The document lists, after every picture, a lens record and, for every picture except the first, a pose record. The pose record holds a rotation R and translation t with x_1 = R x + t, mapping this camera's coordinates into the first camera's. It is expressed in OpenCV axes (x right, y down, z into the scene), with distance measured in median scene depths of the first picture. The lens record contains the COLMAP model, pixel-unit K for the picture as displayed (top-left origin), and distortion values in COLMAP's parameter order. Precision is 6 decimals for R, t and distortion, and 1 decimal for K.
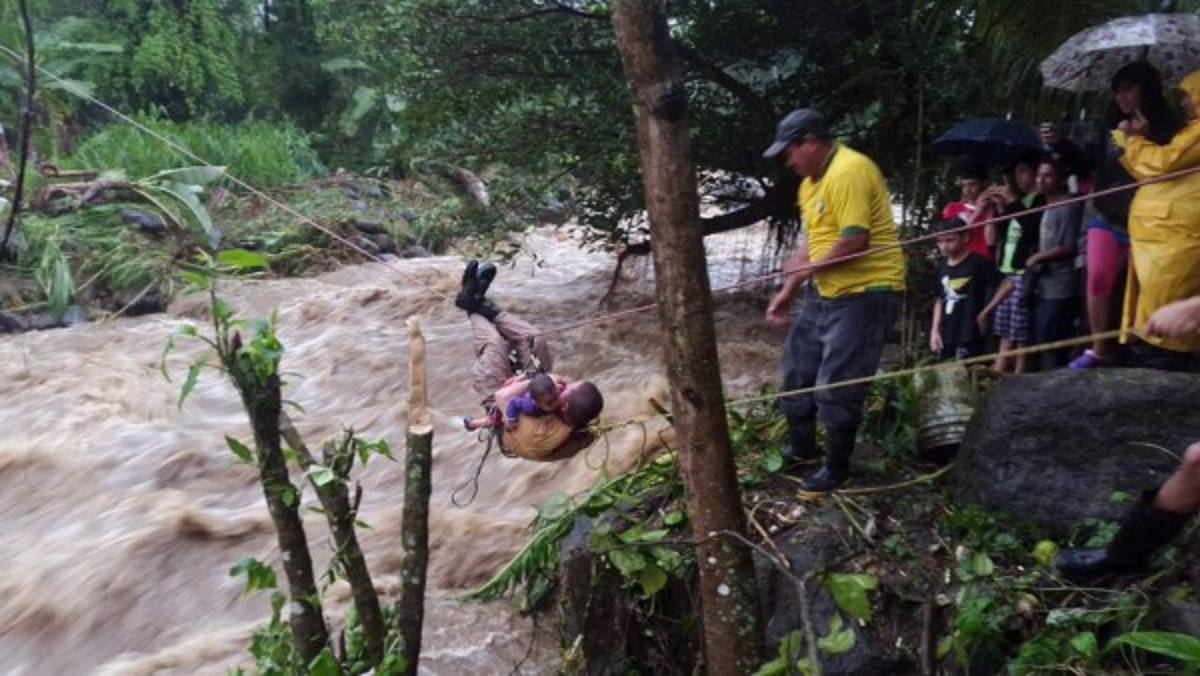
lens RADIAL K [[885.3, 0, 599.9], [0, 885.3, 349.8], [0, 0, 1]] dist [0.028689, -0.117972]
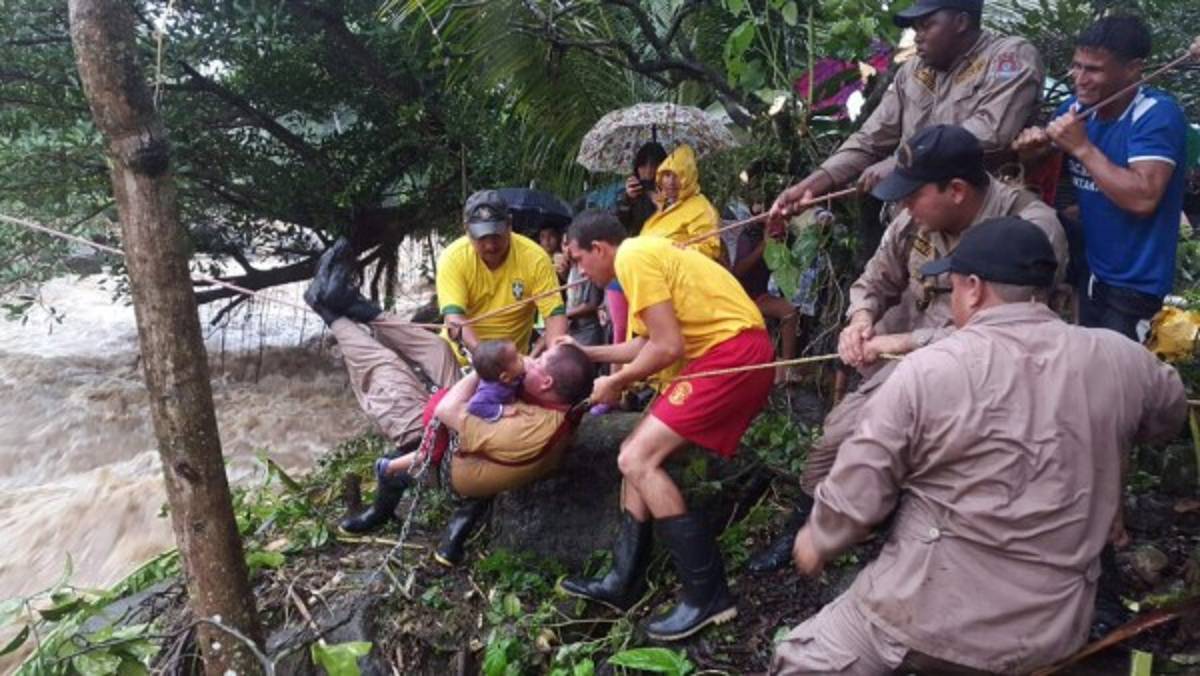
lens RADIAL K [[885.3, 0, 599.9], [0, 885.3, 349.8], [0, 0, 1]] dist [0.028689, -0.117972]
pose [[0.893864, -0.018353, 0.447963, 0.021063], [0.044236, 0.997897, -0.047385, -0.003017], [-0.446151, 0.062172, 0.892796, -0.006831]]
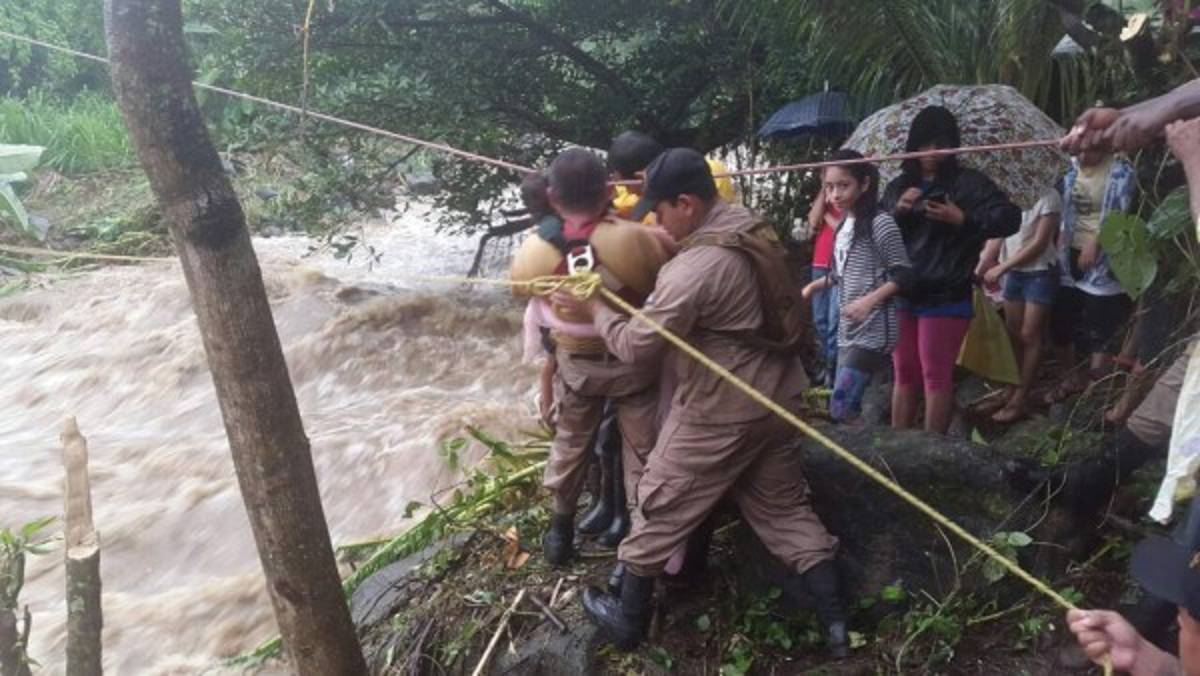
lens RADIAL K [[906.4, 0, 620.1], [0, 906.4, 339.9], [0, 0, 1]] dist [-0.081760, -0.002504]
pose [[0.993826, -0.028222, 0.107304, 0.085673], [0.023684, 0.998780, 0.043338, -0.052454], [-0.108397, -0.040529, 0.993281, 0.055903]]
